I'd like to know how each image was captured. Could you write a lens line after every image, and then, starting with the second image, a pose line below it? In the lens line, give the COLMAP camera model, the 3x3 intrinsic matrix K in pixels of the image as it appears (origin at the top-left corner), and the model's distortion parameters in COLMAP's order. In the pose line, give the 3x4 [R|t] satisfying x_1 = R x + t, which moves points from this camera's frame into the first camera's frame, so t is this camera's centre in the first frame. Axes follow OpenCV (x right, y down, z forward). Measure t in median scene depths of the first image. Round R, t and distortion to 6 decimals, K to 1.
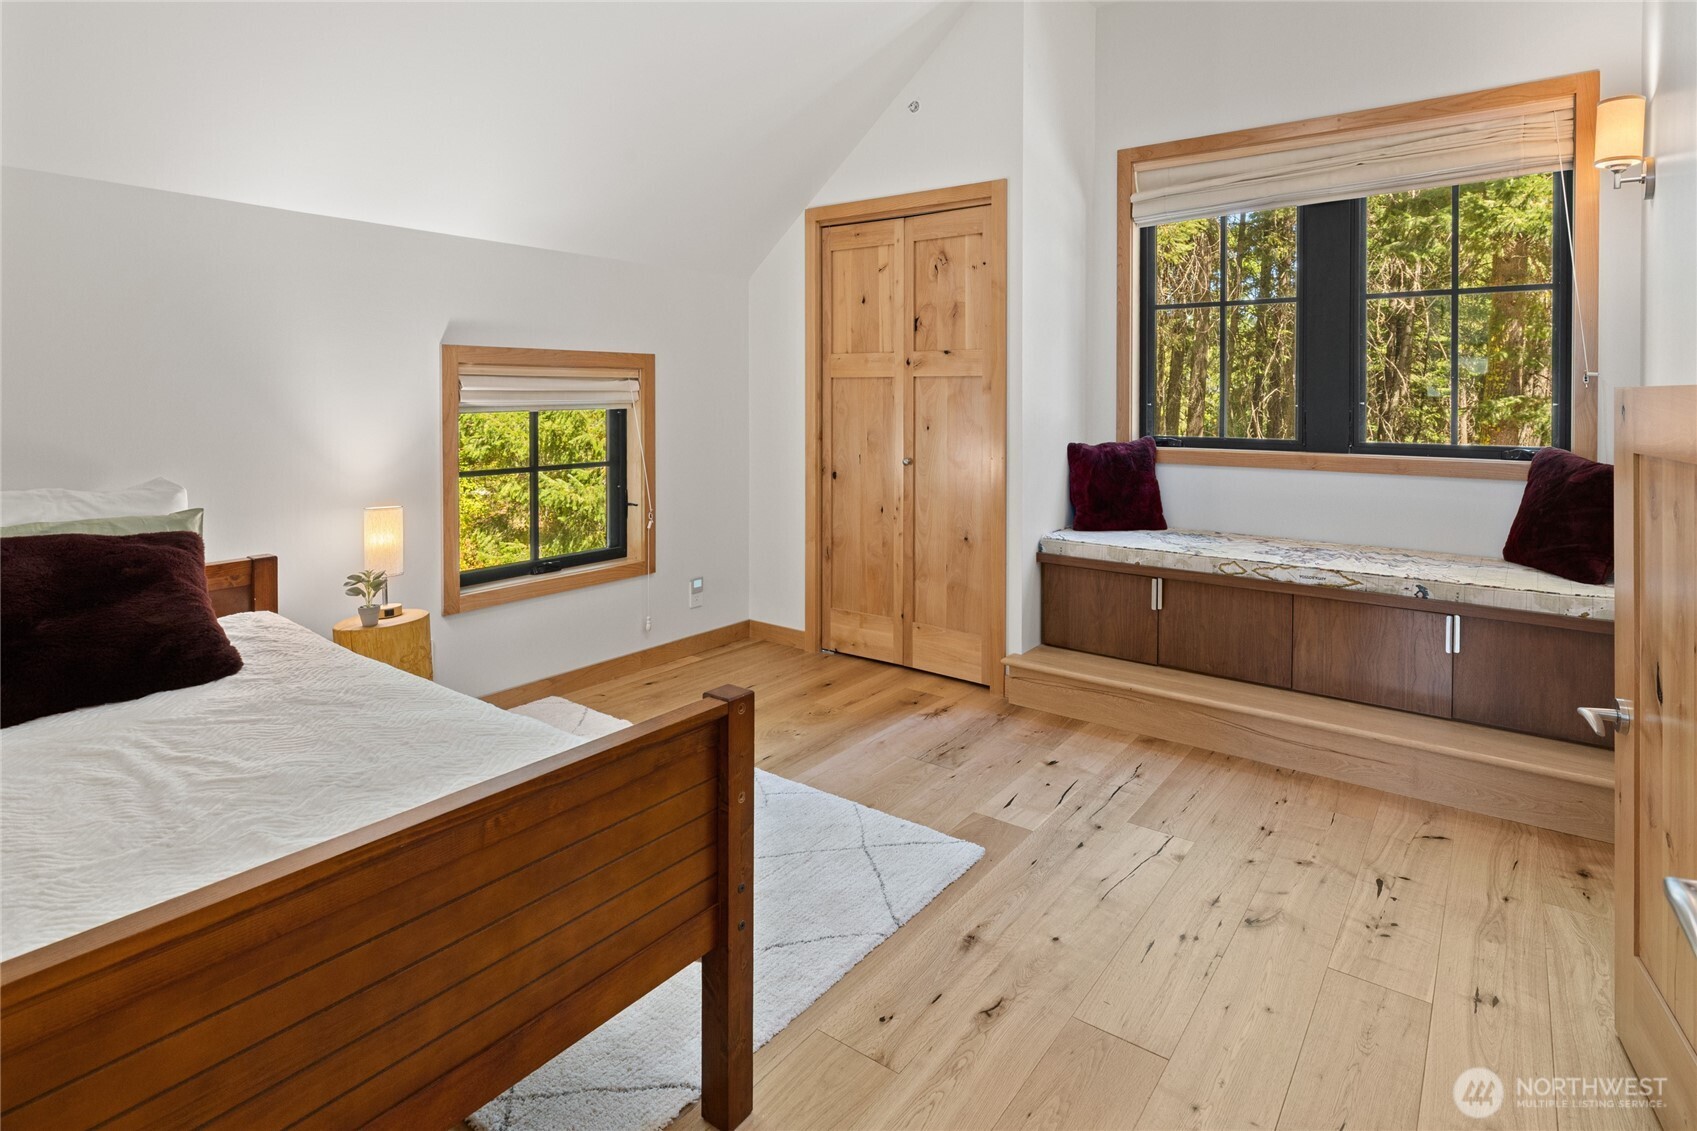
lens RADIAL K [[905.3, 0, 848.5], [0, 905.3, 565.5], [0, 0, 1]] dist [-0.045951, -0.000200]
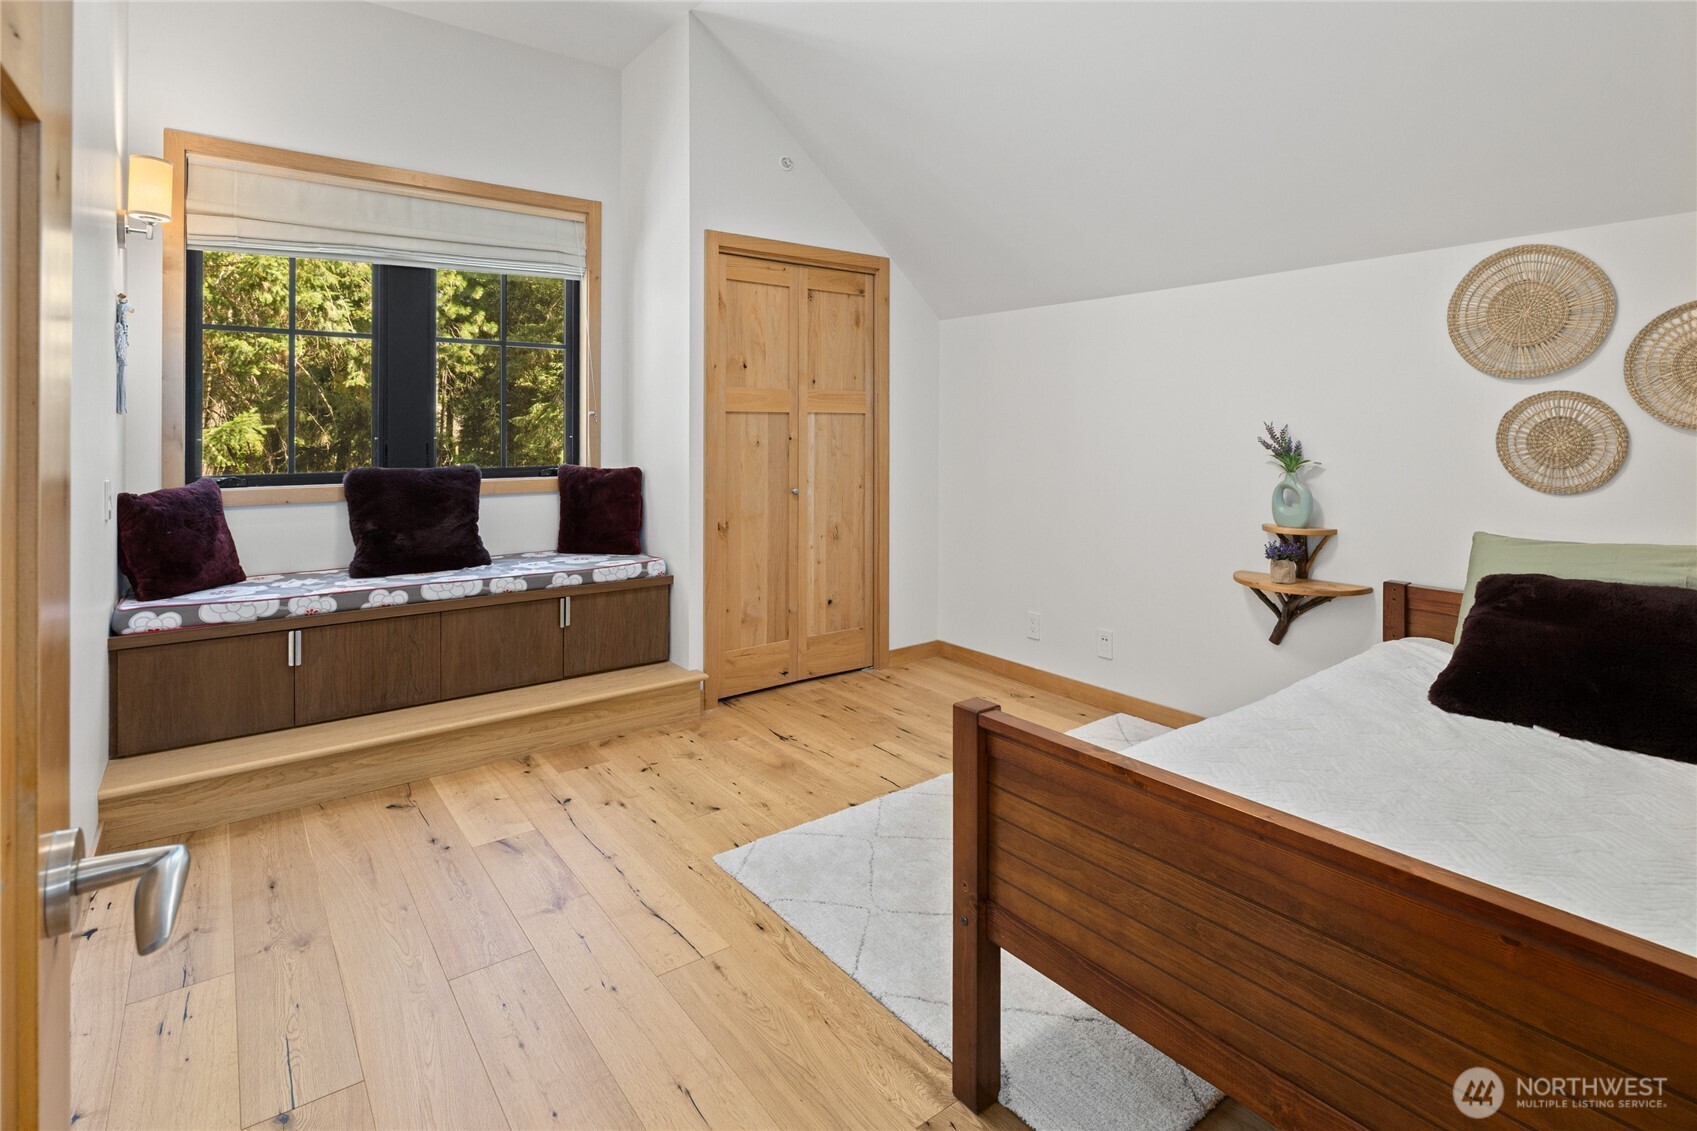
lens RADIAL K [[819.6, 0, 843.7], [0, 819.6, 538.1], [0, 0, 1]] dist [-0.002326, -0.000351]
pose [[0.289581, -0.127655, 0.948603, -0.263478], [0.181689, 0.980378, 0.076466, -0.038324], [-0.939751, 0.150207, 0.307092, 0.203782]]
